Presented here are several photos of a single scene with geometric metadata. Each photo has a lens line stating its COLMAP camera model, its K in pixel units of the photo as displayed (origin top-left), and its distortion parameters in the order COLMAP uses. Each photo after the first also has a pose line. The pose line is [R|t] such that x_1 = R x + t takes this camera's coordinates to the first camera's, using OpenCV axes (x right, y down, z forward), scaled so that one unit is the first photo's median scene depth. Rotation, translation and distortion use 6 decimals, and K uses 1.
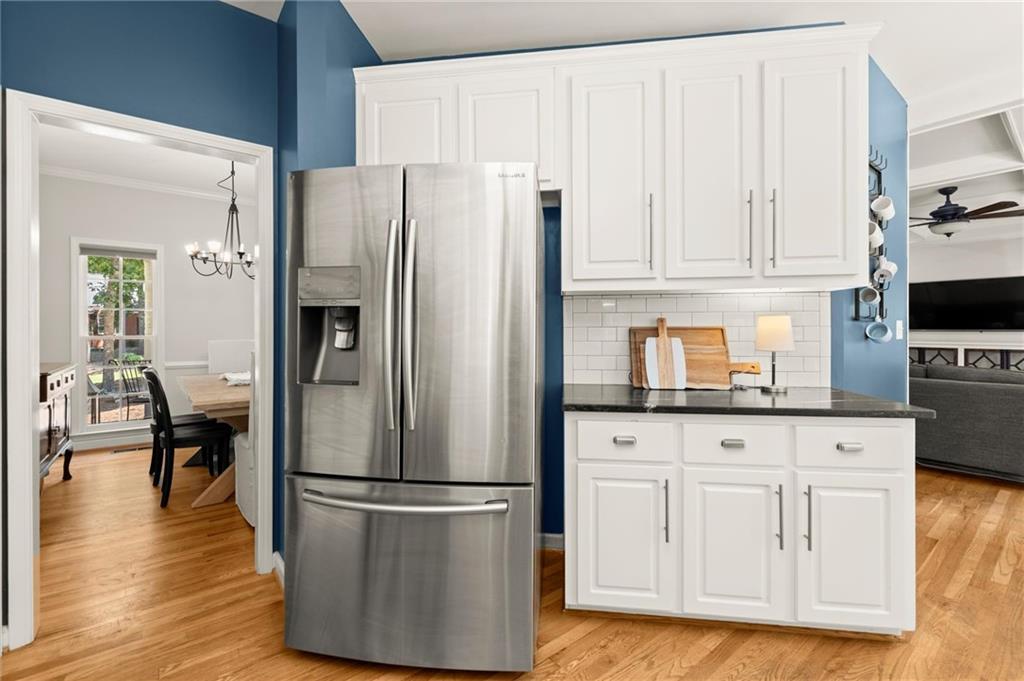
lens RADIAL K [[444.2, 0, 505.0], [0, 444.2, 330.1], [0, 0, 1]] dist [0.002320, -0.000592]
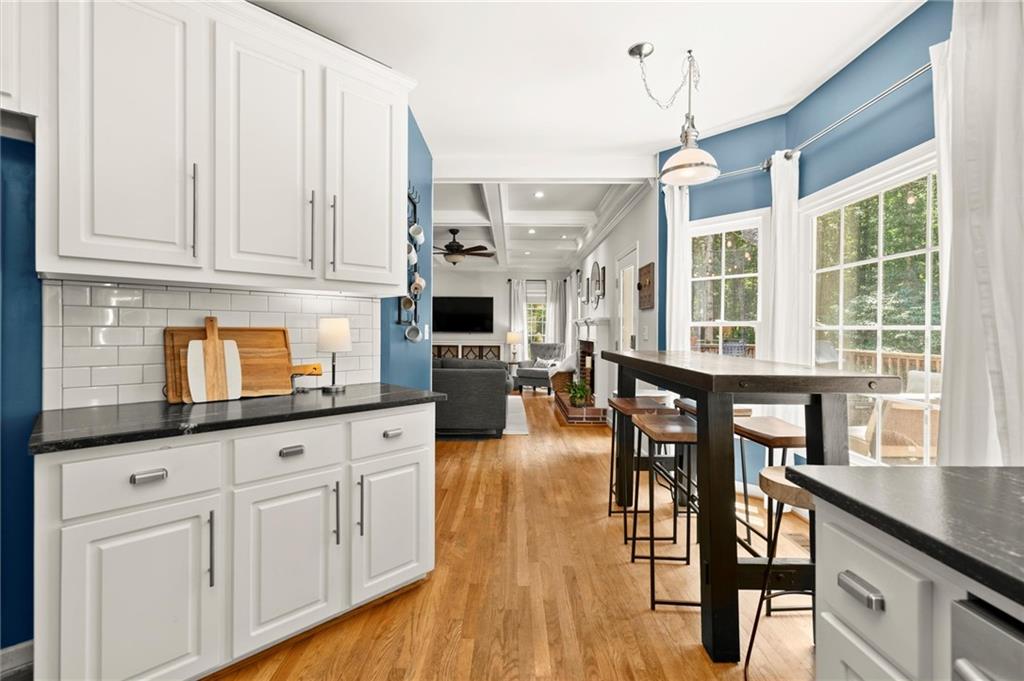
lens RADIAL K [[444.2, 0, 514.0], [0, 444.2, 335.5], [0, 0, 1]] dist [0.002320, -0.000592]
pose [[0.607110, -0.001592, 0.794616, 0.035143], [-0.006007, 0.999960, 0.006593, -0.000967], [-0.794595, -0.008776, 0.607076, 0.036756]]
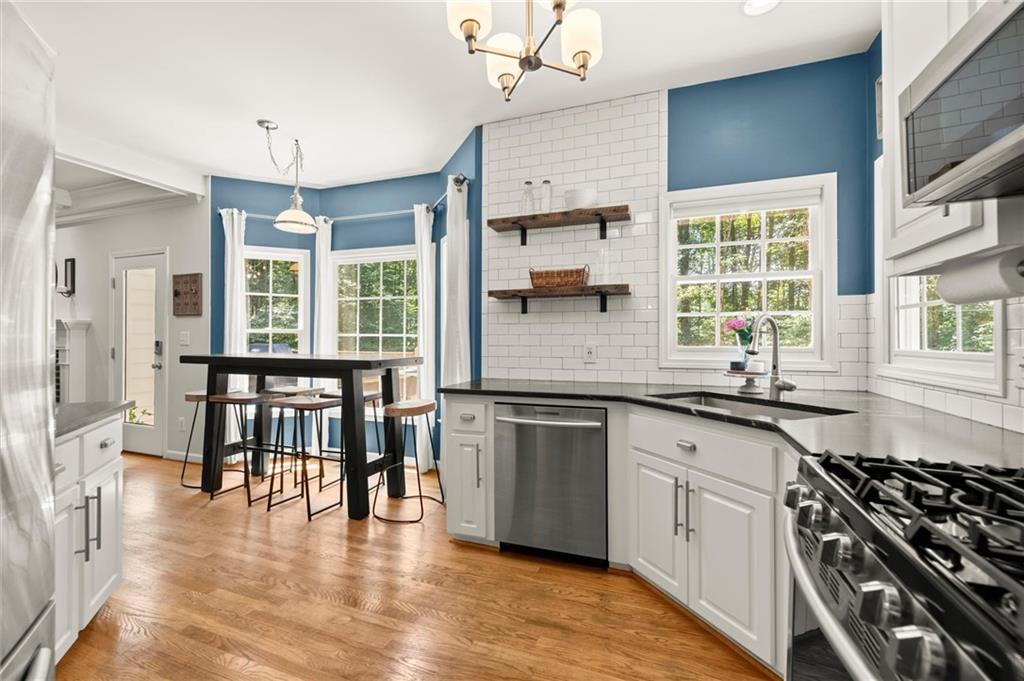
lens RADIAL K [[444.2, 0, 512.3], [0, 444.2, 334.6], [0, 0, 1]] dist [0.002320, -0.000592]
pose [[-0.522629, 0.010609, 0.852494, -0.581931], [-0.000727, 0.999917, -0.012889, 0.004379], [-0.852560, -0.007356, -0.522578, 0.552939]]
